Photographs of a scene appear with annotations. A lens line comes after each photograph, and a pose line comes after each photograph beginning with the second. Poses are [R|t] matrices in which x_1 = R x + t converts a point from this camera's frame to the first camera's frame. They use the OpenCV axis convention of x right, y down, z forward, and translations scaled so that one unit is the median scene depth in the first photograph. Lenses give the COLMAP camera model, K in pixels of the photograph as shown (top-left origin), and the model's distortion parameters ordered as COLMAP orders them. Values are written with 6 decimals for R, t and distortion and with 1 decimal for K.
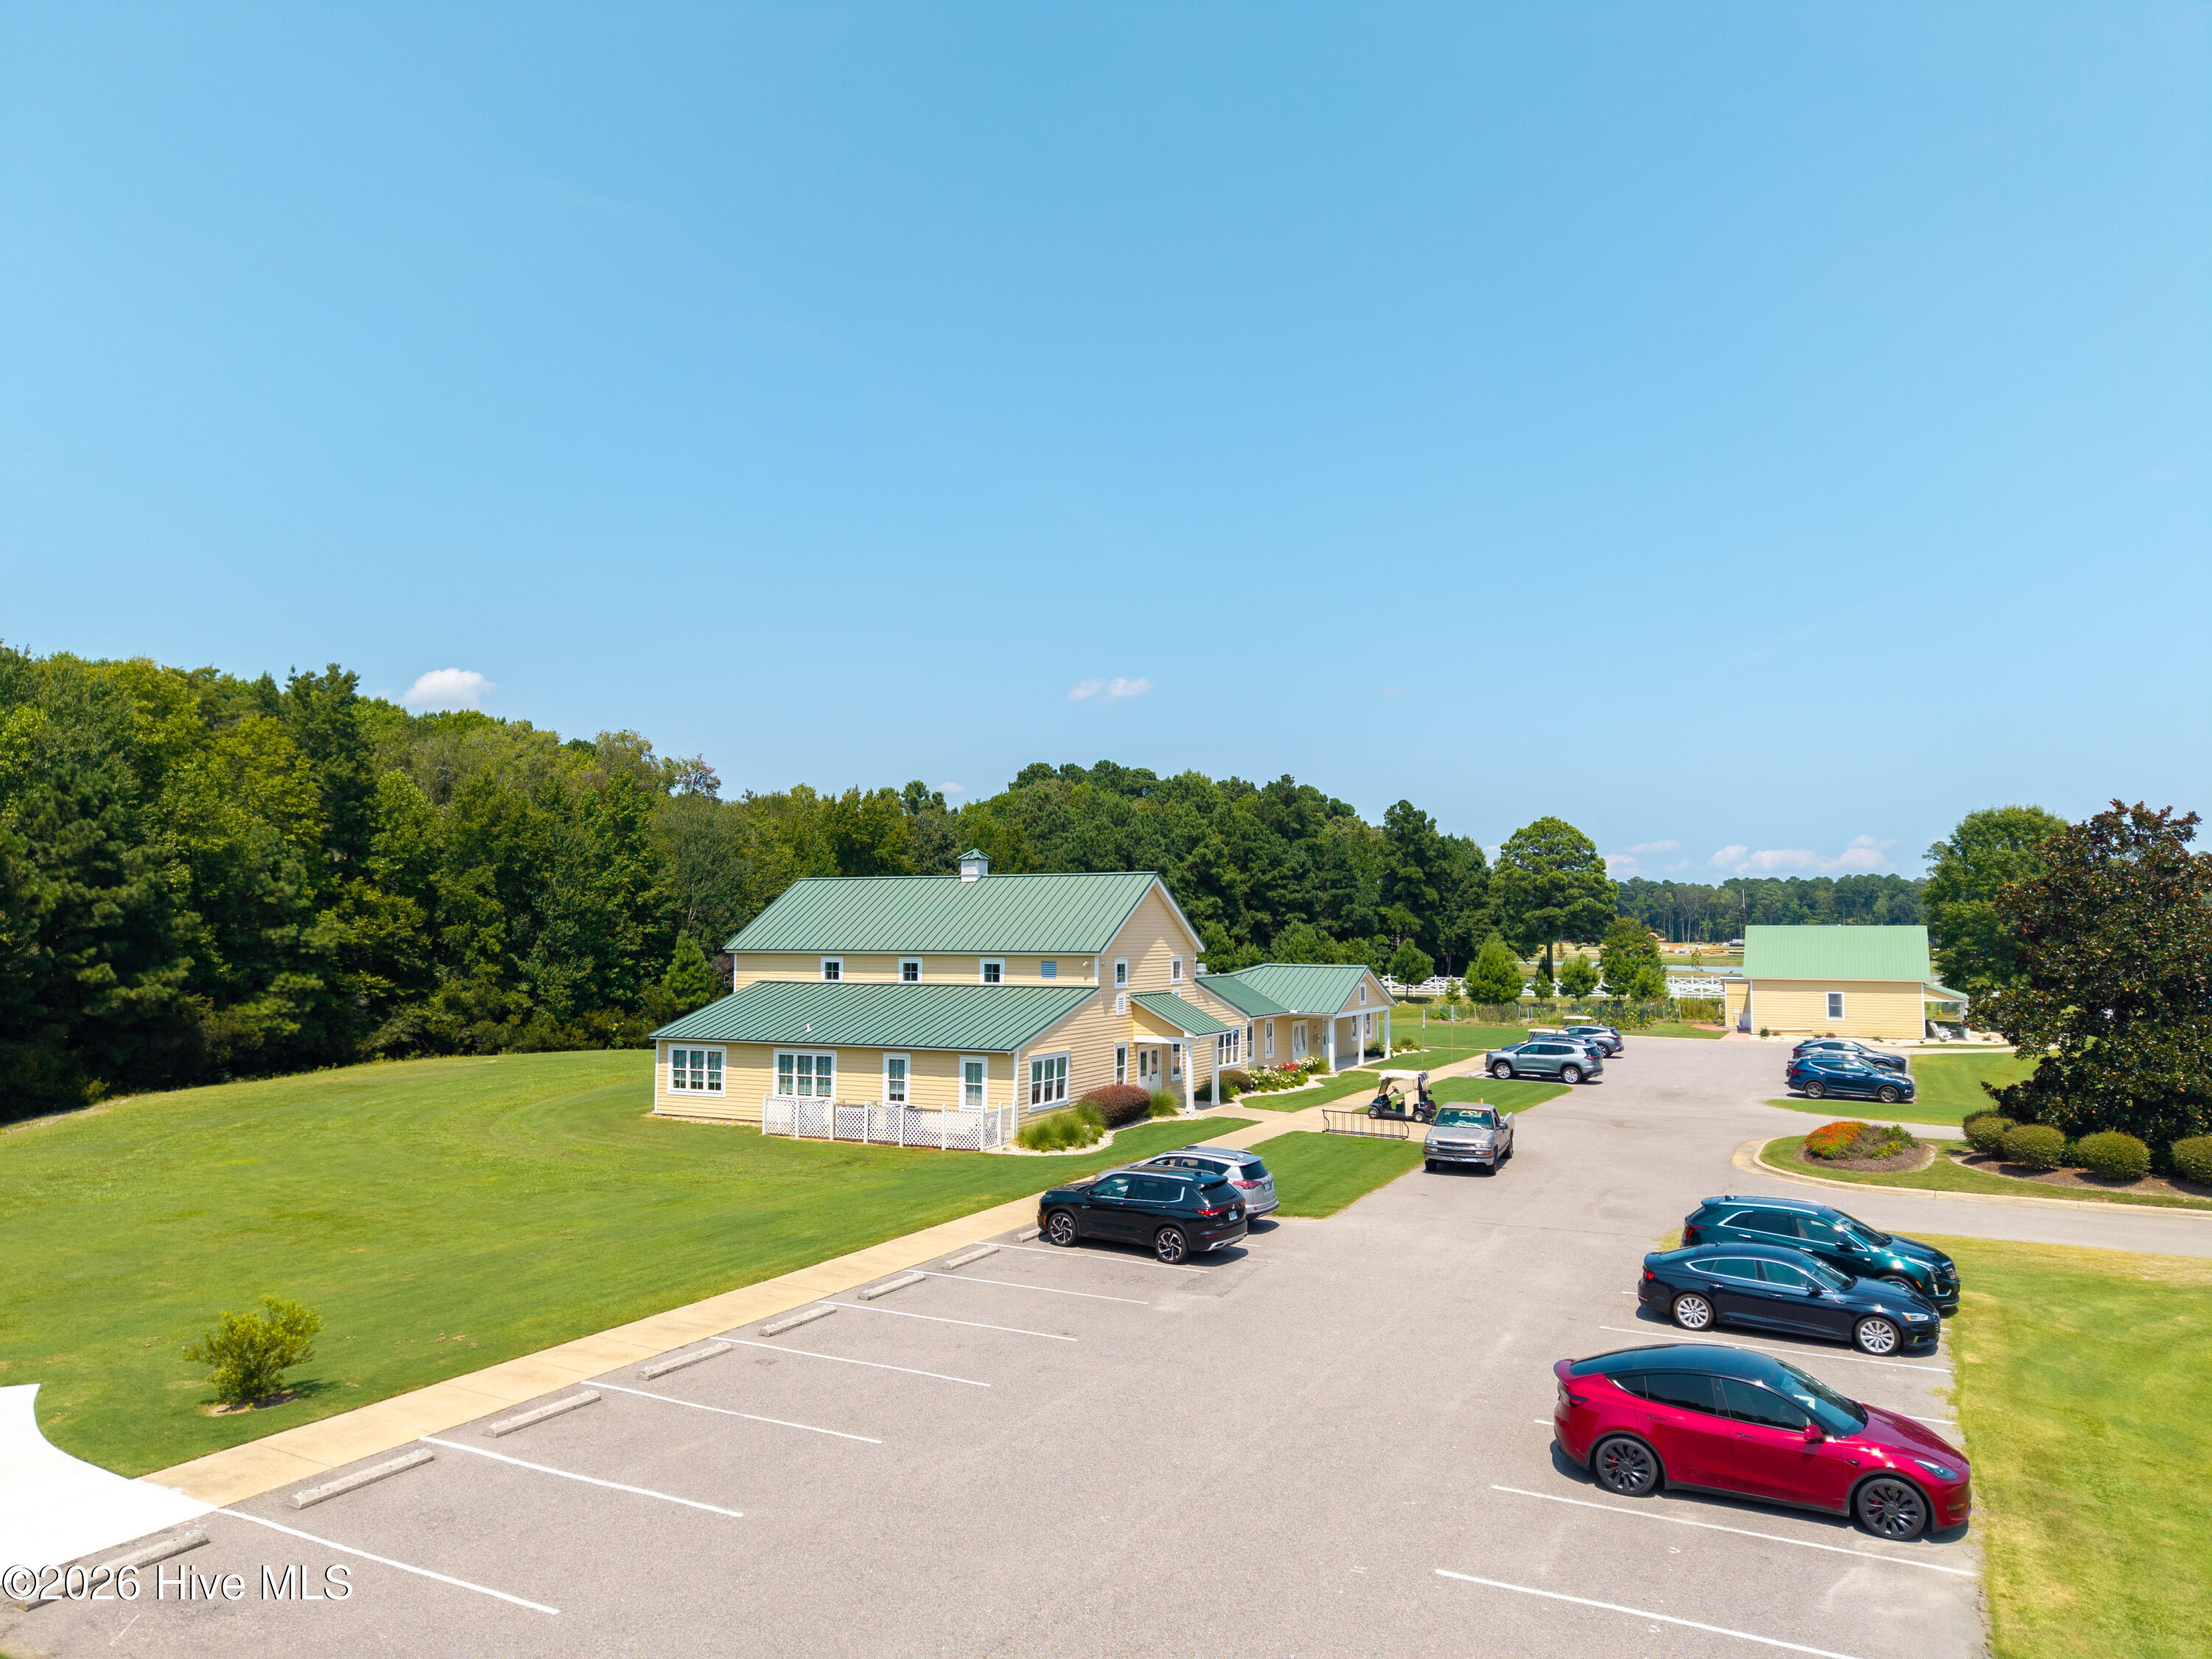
lens RADIAL K [[1469.7, 0, 1105.3], [0, 1469.7, 867.2], [0, 0, 1]] dist [0.081432, -0.101316]
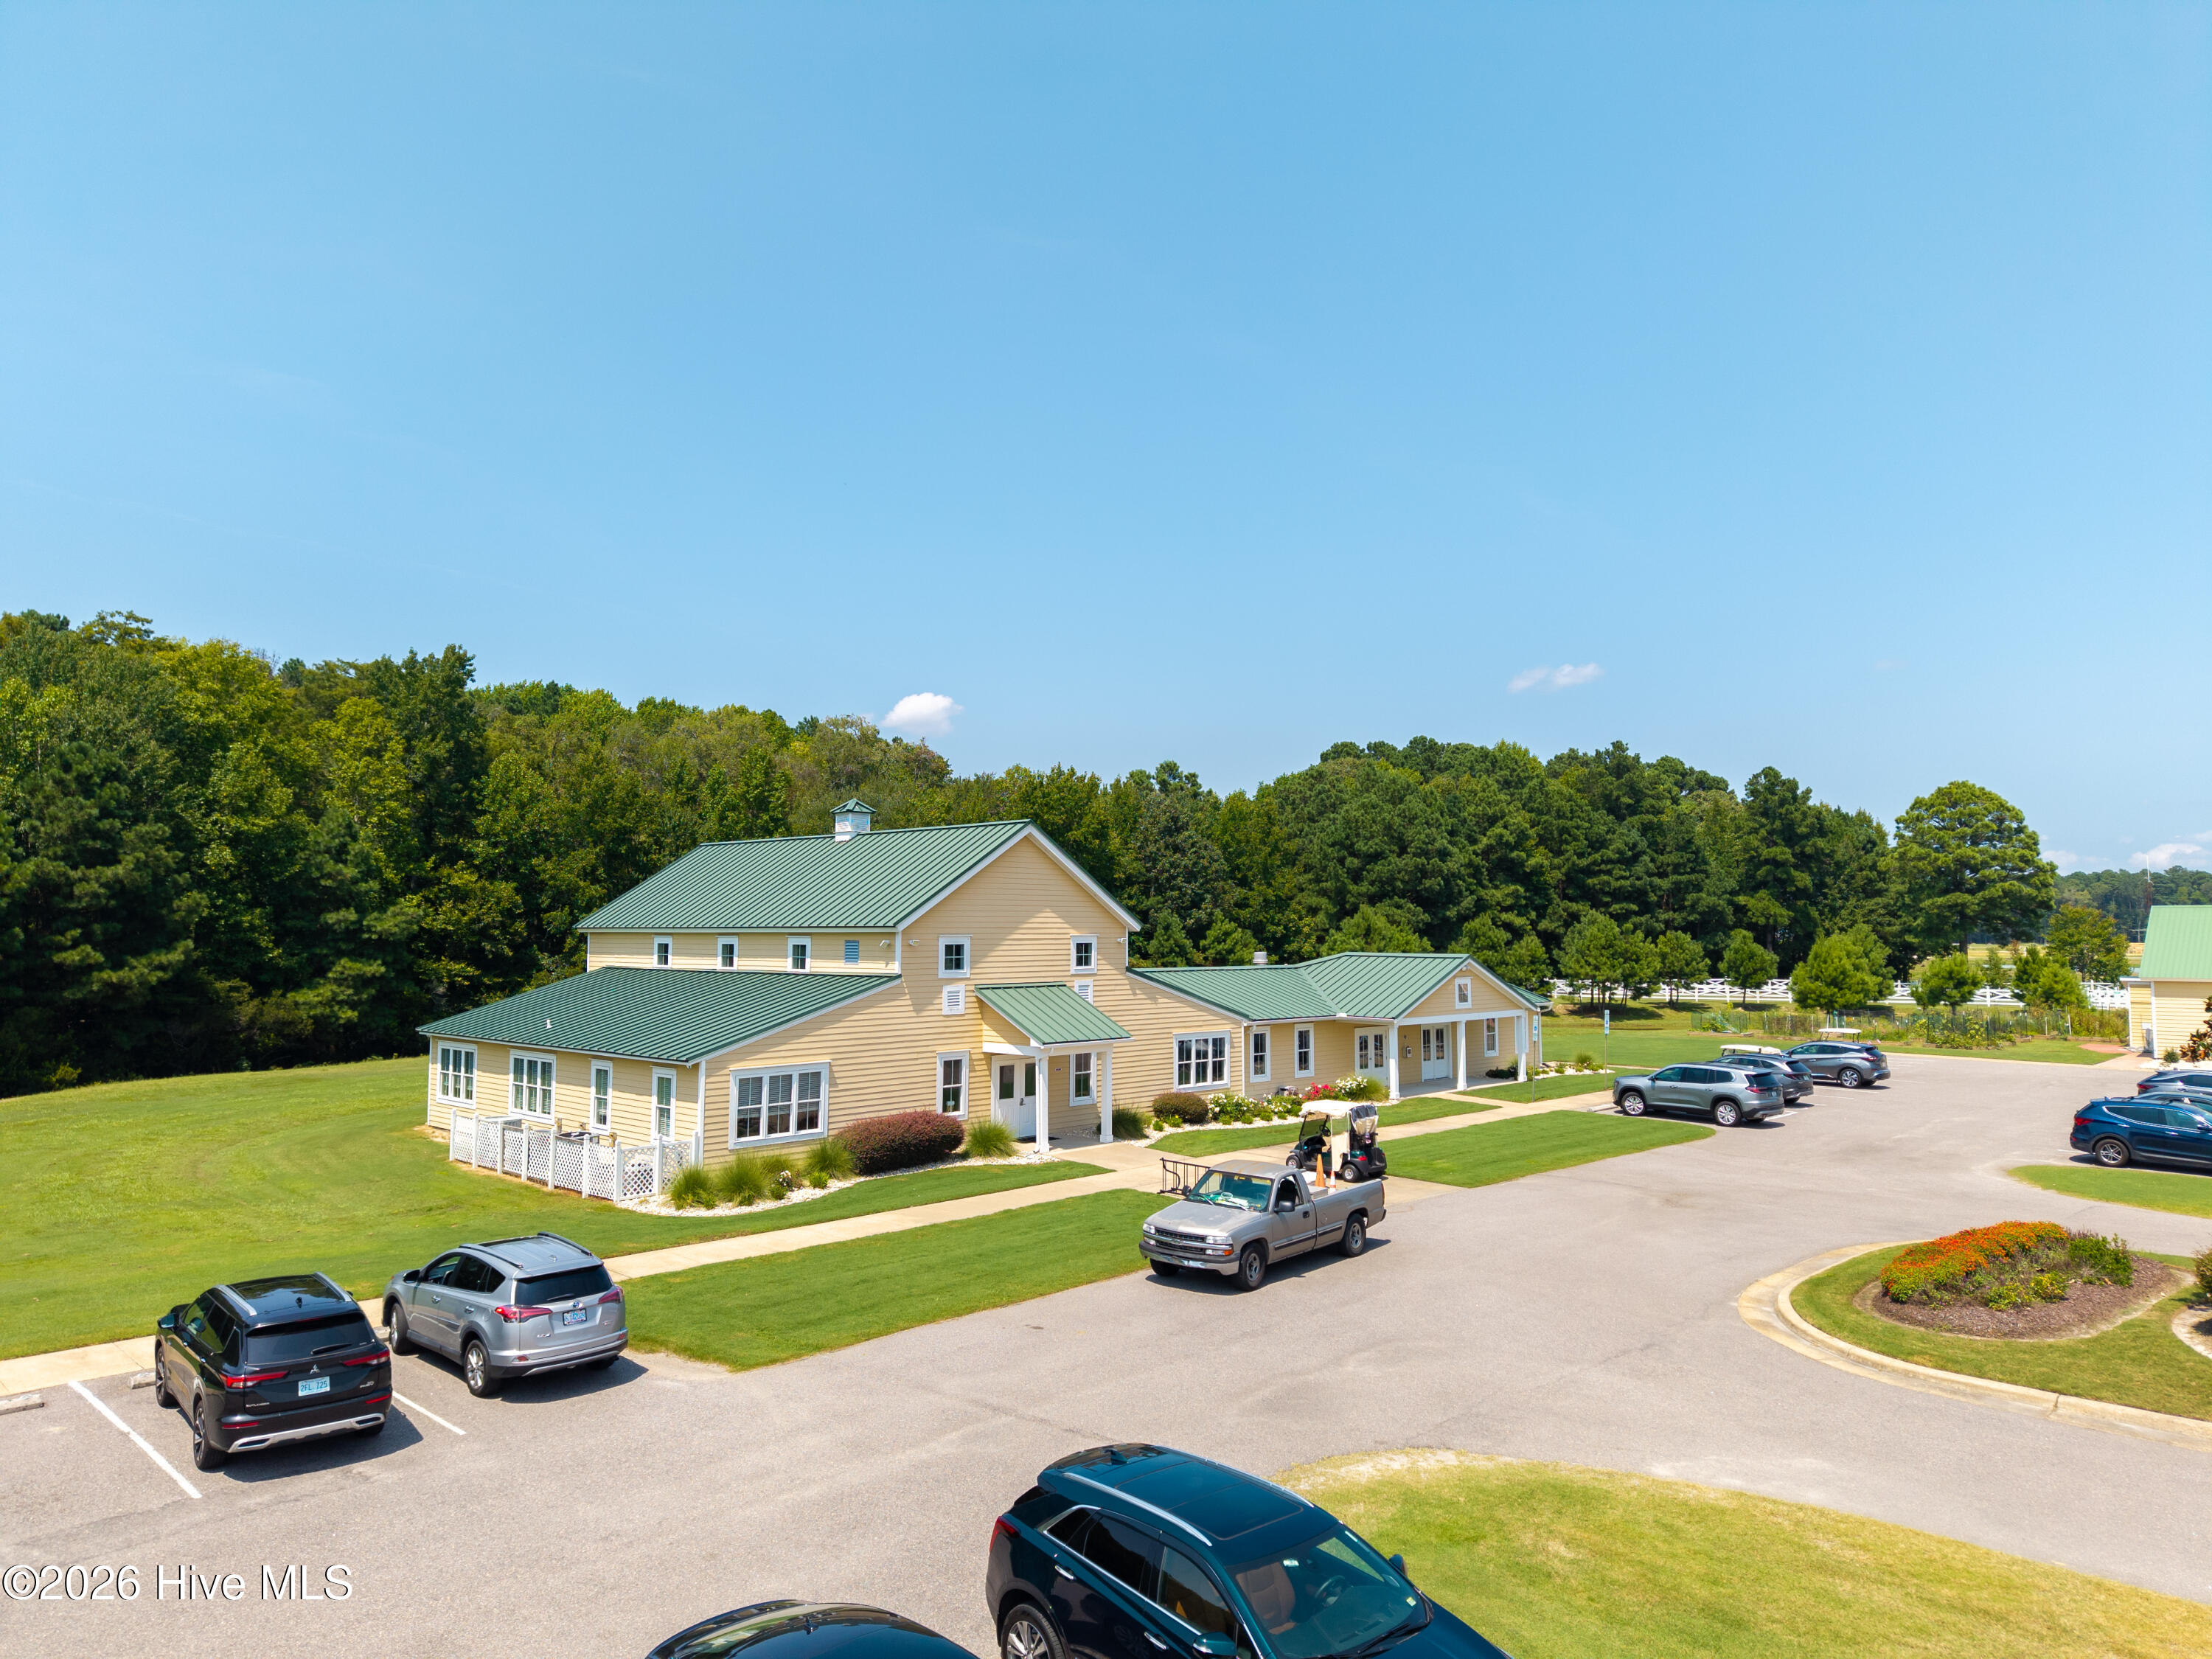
lens RADIAL K [[1469.7, 0, 1105.3], [0, 1469.7, 867.2], [0, 0, 1]] dist [0.081432, -0.101316]
pose [[0.958284, -0.012598, -0.285539, 0.182416], [0.012332, 0.999920, -0.002733, 0.018918], [0.285550, -0.000902, 0.958363, 0.200603]]
